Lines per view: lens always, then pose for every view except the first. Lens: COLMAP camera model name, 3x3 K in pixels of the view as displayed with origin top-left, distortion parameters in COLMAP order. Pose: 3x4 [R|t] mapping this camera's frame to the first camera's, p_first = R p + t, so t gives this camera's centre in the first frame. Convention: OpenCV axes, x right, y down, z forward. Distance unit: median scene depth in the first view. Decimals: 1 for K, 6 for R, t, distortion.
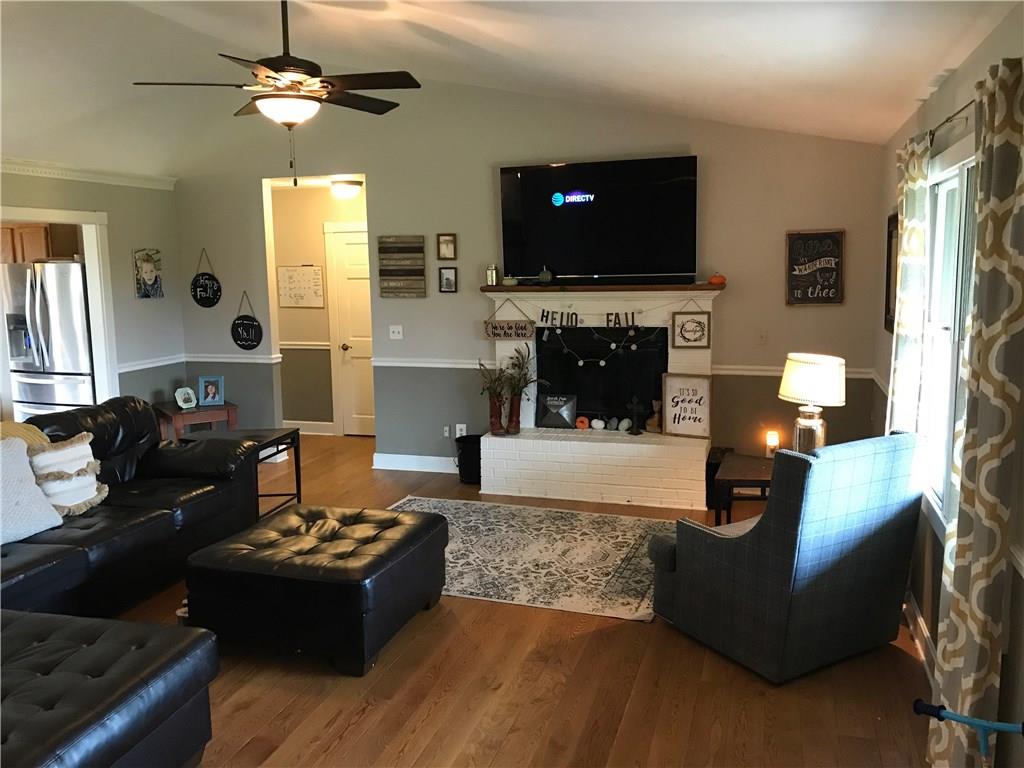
lens RADIAL K [[835.5, 0, 505.2], [0, 835.5, 380.0], [0, 0, 1]] dist [0.038466, -0.044081]
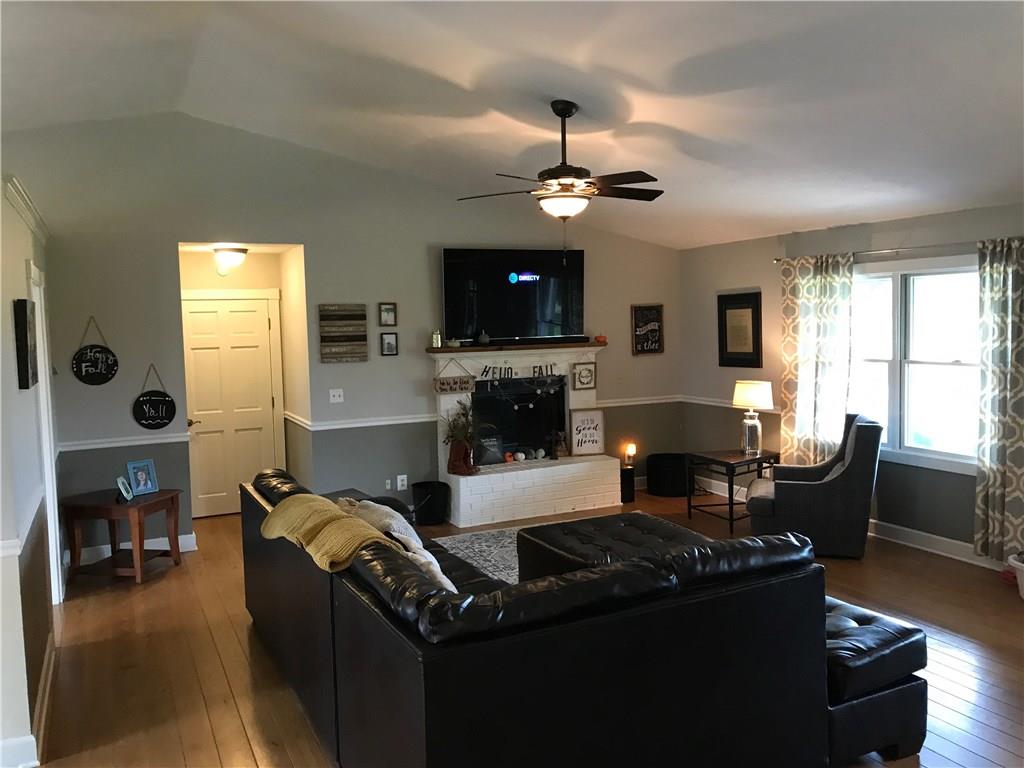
lens RADIAL K [[835.5, 0, 511.0], [0, 835.5, 383.2], [0, 0, 1]] dist [0.038466, -0.044081]
pose [[0.715637, -0.053843, 0.696394, -0.831855], [0.111965, 0.992974, -0.038285, -0.010042], [-0.689440, 0.105370, 0.716638, 0.118611]]
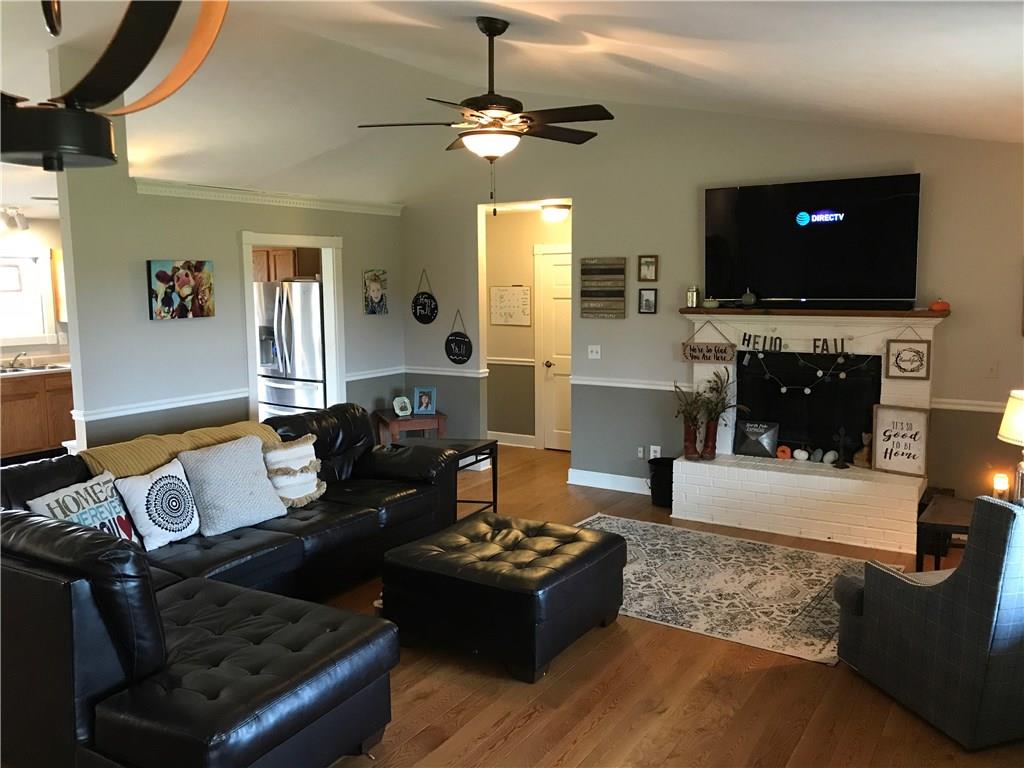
lens RADIAL K [[835.5, 0, 510.1], [0, 835.5, 385.0], [0, 0, 1]] dist [0.038466, -0.044081]
pose [[0.966946, 0.039420, -0.251917, 0.032101], [-0.042677, 0.999061, -0.007477, -0.005528], [0.251386, 0.017980, 0.967720, -0.015769]]
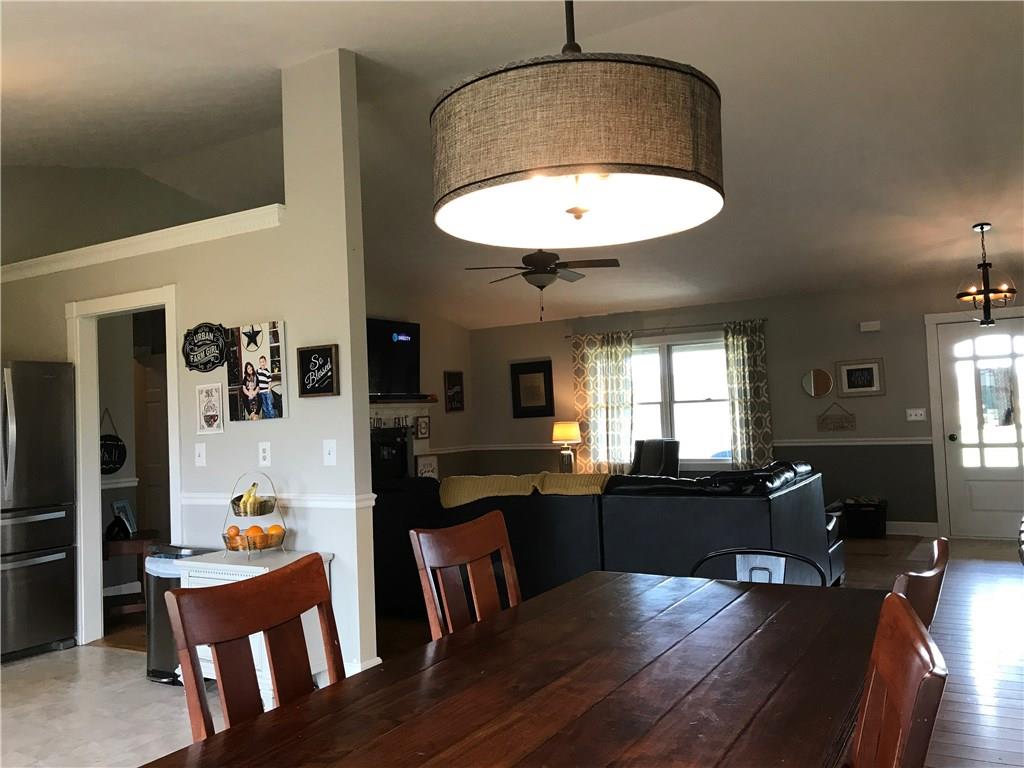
lens RADIAL K [[835.5, 0, 506.4], [0, 835.5, 375.4], [0, 0, 1]] dist [0.038466, -0.044081]
pose [[0.230243, 0.054277, 0.971618, -1.365946], [0.174831, 0.979891, -0.096169, 0.026328], [-0.957299, 0.192011, 0.216124, 0.490514]]
